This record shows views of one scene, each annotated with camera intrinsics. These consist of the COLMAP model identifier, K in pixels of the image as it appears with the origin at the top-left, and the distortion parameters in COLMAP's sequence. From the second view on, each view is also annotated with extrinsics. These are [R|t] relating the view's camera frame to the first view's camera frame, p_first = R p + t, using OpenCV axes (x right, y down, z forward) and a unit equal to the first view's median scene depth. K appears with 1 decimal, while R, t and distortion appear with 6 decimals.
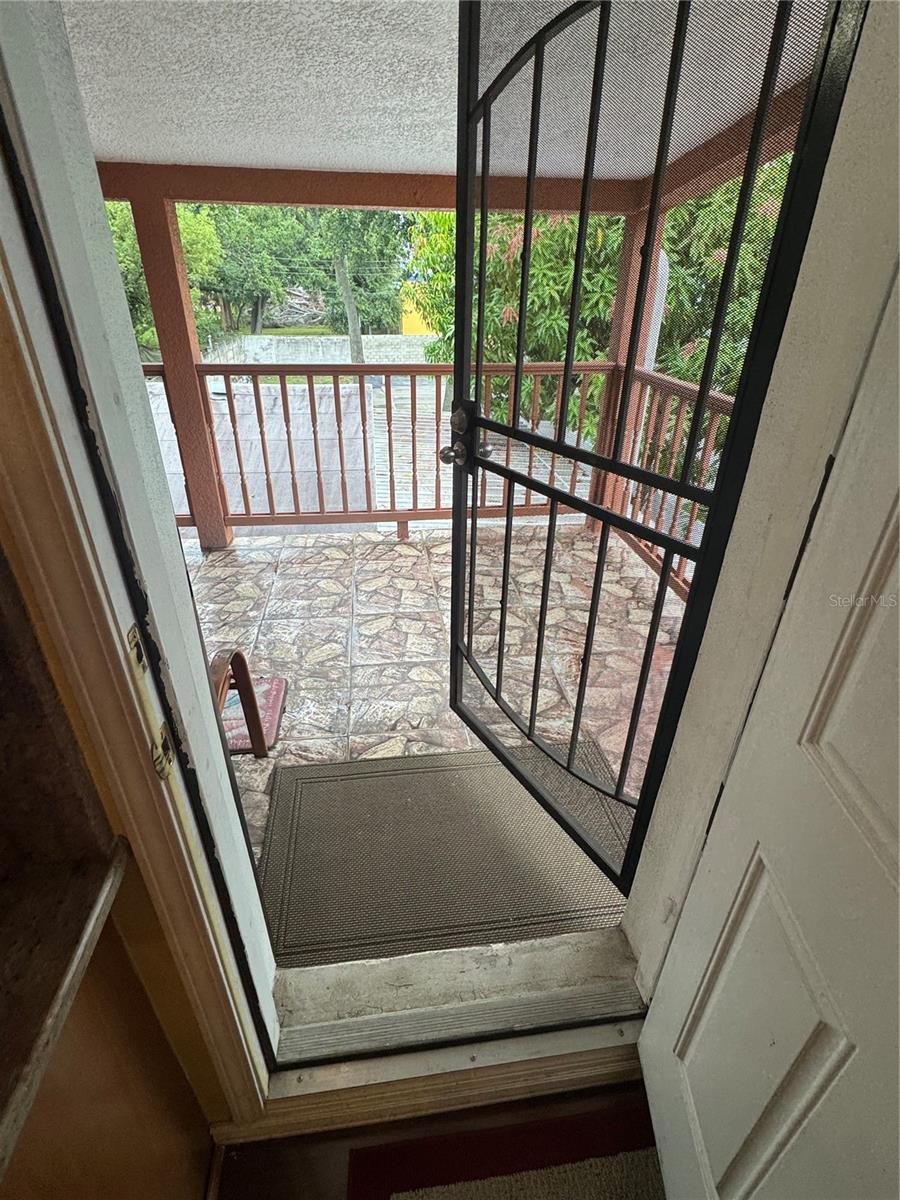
lens RADIAL K [[574.8, 0, 448.0], [0, 574.8, 599.7], [0, 0, 1]] dist [-0.003362, 0.000529]
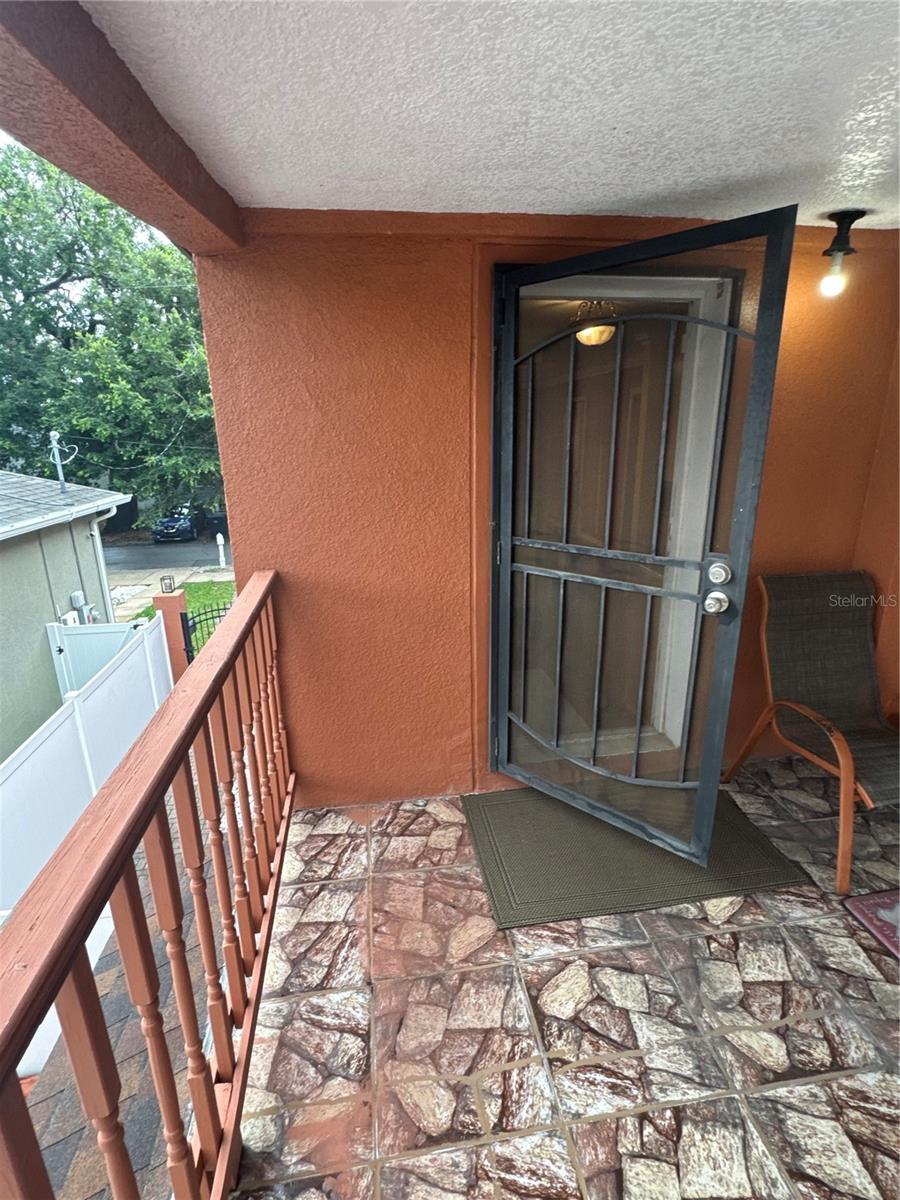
lens RADIAL K [[574.8, 0, 447.4], [0, 574.8, 598.9], [0, 0, 1]] dist [-0.003362, 0.000529]
pose [[-0.999898, 0.006841, -0.012509, 0.285750], [-0.003960, 0.709569, 0.704625, -0.616278], [0.013697, 0.704602, -0.709470, 1.054074]]
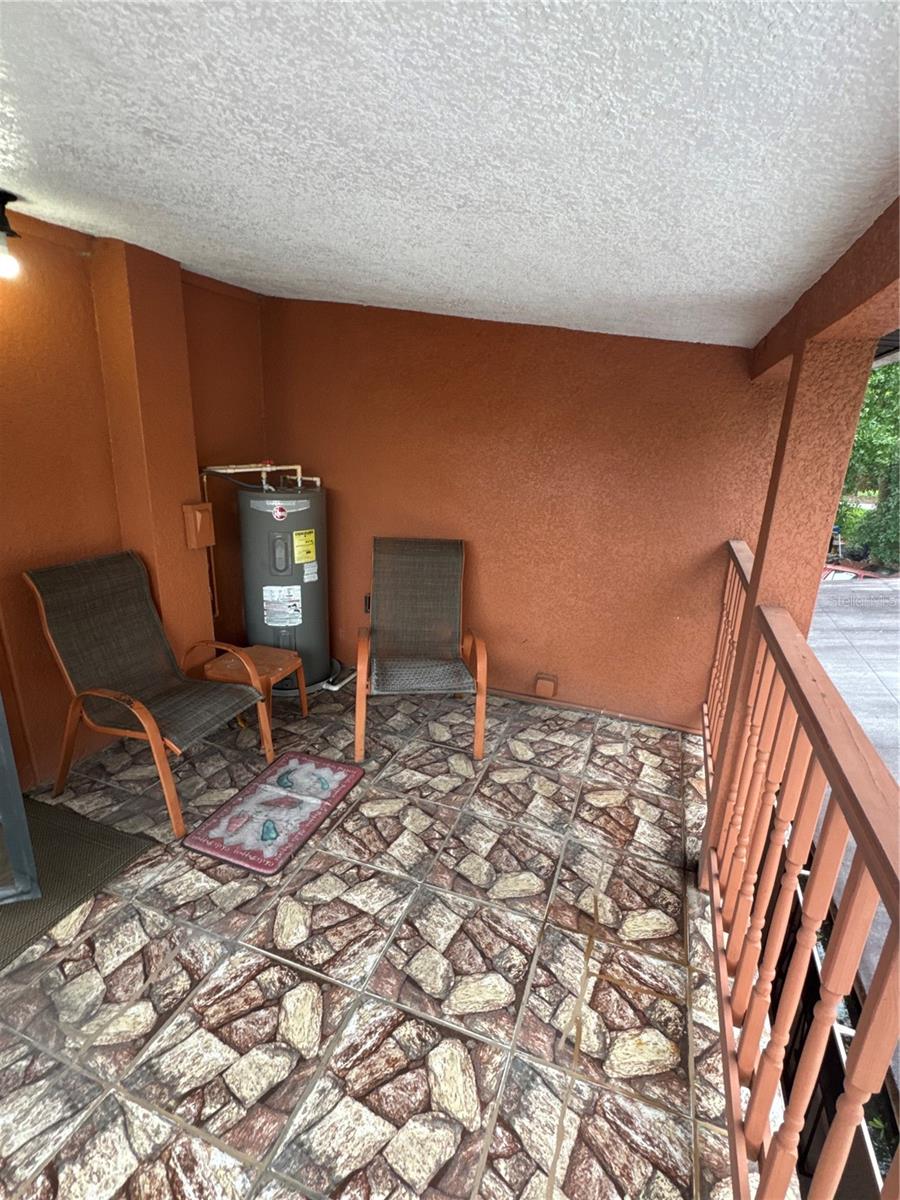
lens RADIAL K [[574.8, 0, 446.4], [0, 574.8, 598.5], [0, 0, 1]] dist [-0.003362, 0.000529]
pose [[-0.470989, 0.222204, -0.853695, 0.216389], [-0.455261, 0.767690, 0.450988, -0.638889], [0.755584, 0.601064, -0.260413, 1.104065]]
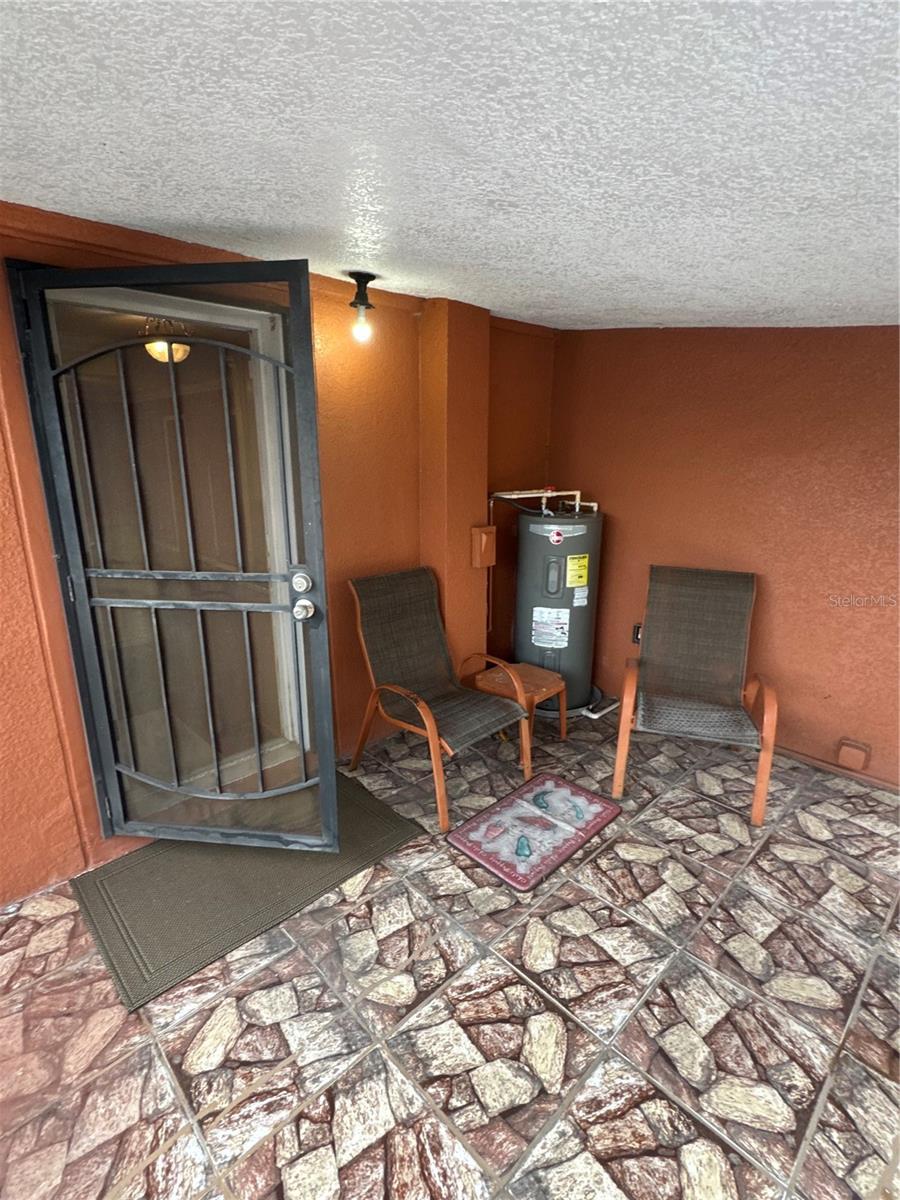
lens RADIAL K [[574.8, 0, 446.4], [0, 574.8, 597.3], [0, 0, 1]] dist [-0.003362, 0.000529]
pose [[-0.806030, 0.136844, -0.575838, 0.233959], [-0.291210, 0.755310, 0.587115, -0.633684], [0.515279, 0.640922, -0.568952, 1.082784]]
